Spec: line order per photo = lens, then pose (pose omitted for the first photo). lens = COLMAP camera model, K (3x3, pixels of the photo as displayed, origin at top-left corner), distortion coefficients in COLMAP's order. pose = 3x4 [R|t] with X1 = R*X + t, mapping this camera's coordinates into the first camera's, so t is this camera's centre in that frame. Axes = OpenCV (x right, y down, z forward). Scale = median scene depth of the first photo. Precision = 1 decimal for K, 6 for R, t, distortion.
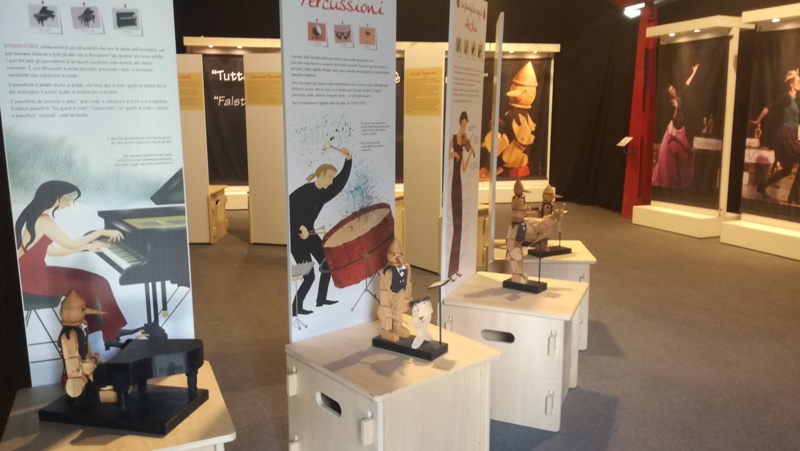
lens RADIAL K [[677.0, 0, 399.7], [0, 677.0, 226.3], [0, 0, 1]] dist [0.086871, -0.004536]
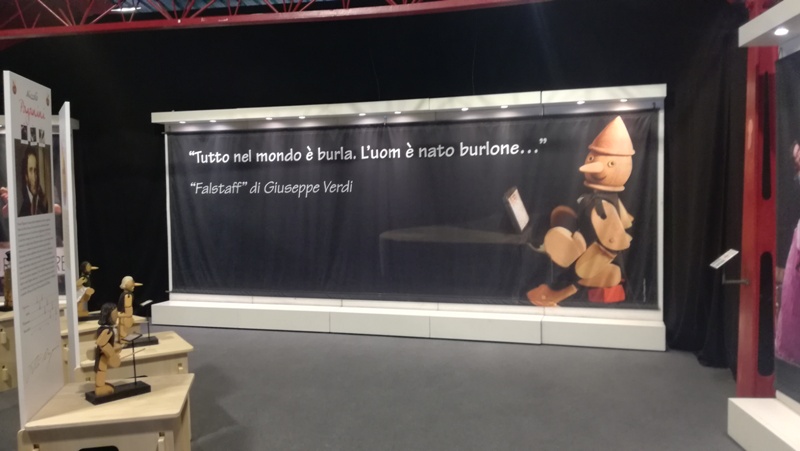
lens RADIAL K [[677.0, 0, 400.4], [0, 677.0, 224.6], [0, 0, 1]] dist [0.086871, -0.004536]
pose [[0.896530, 0.008056, -0.442909, 0.285877], [-0.059579, 0.992943, -0.102540, -0.069704], [0.438957, 0.118318, 0.890684, 0.376743]]
